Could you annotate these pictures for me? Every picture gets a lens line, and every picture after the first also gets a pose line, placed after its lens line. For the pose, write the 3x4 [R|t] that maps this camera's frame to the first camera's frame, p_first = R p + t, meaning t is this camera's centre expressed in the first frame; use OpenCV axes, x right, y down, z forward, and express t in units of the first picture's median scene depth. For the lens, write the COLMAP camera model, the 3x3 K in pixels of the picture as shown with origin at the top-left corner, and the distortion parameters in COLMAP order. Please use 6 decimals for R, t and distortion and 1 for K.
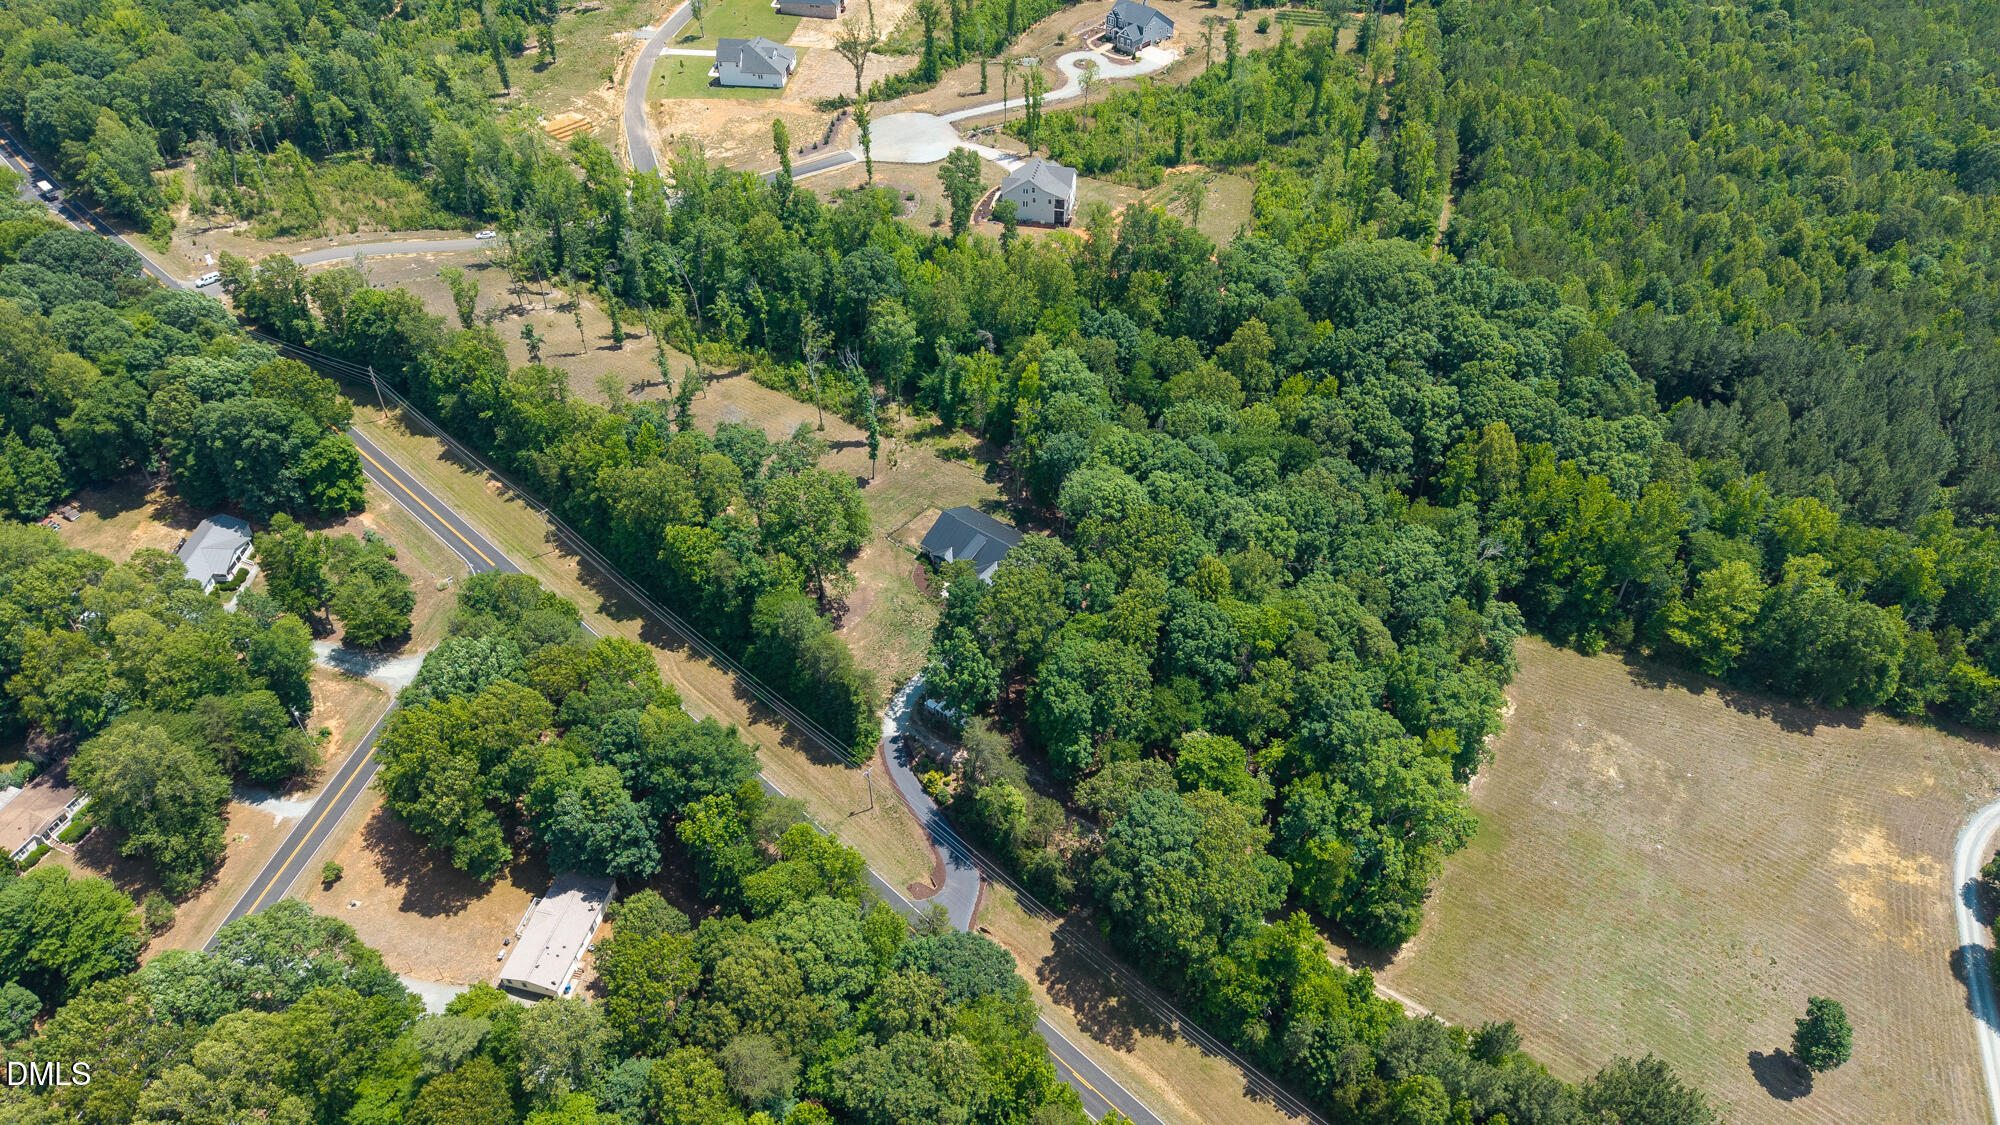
lens RADIAL K [[1341.6, 0, 999.9], [0, 1341.6, 558.2], [0, 0, 1]] dist [0.023365, -0.029113]
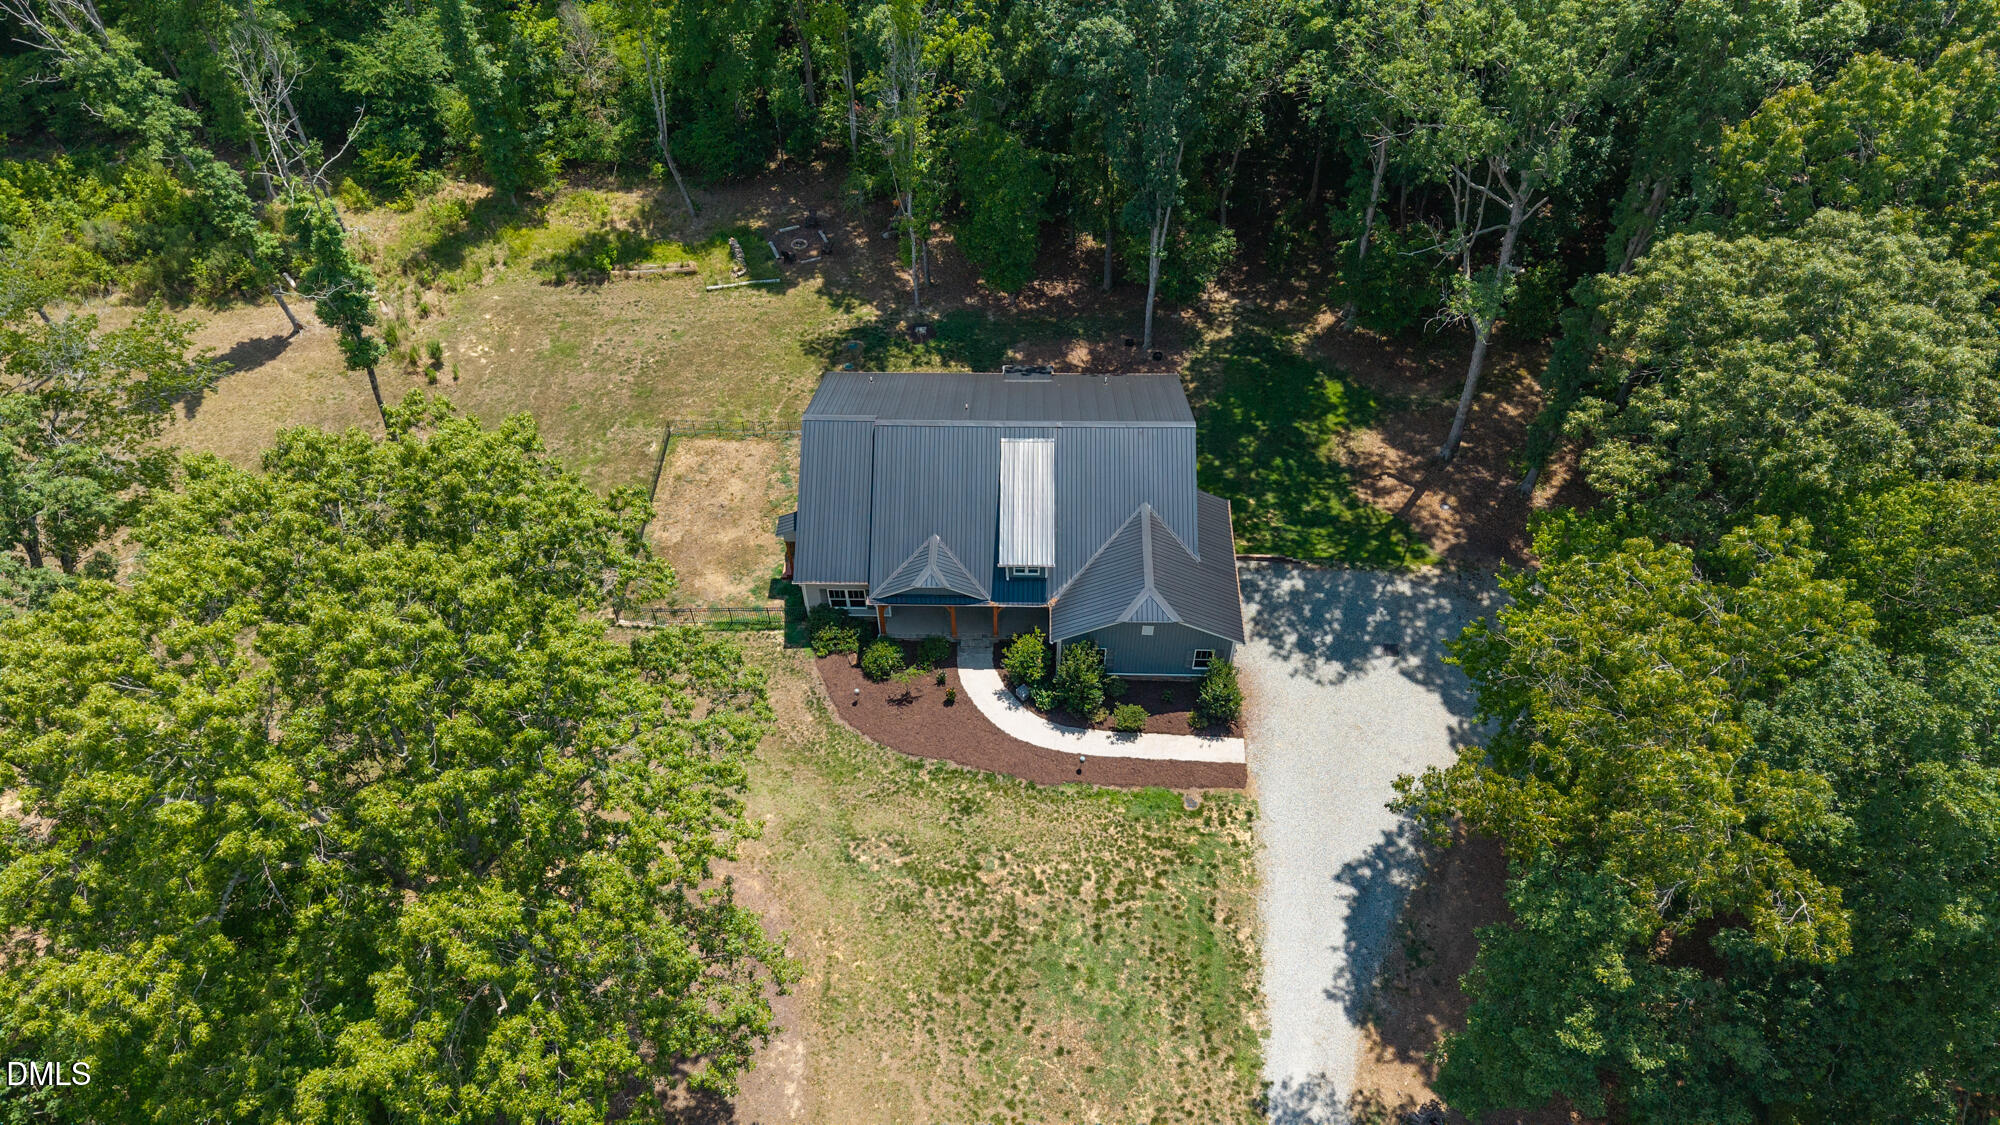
lens RADIAL K [[1341.6, 0, 1000.6], [0, 1341.6, 568.1], [0, 0, 1]] dist [0.023365, -0.029113]
pose [[0.801256, -0.454927, 0.388626, -0.123817], [0.401666, 0.890394, 0.214157, -0.050513], [-0.443456, -0.015497, 0.896162, 0.782468]]
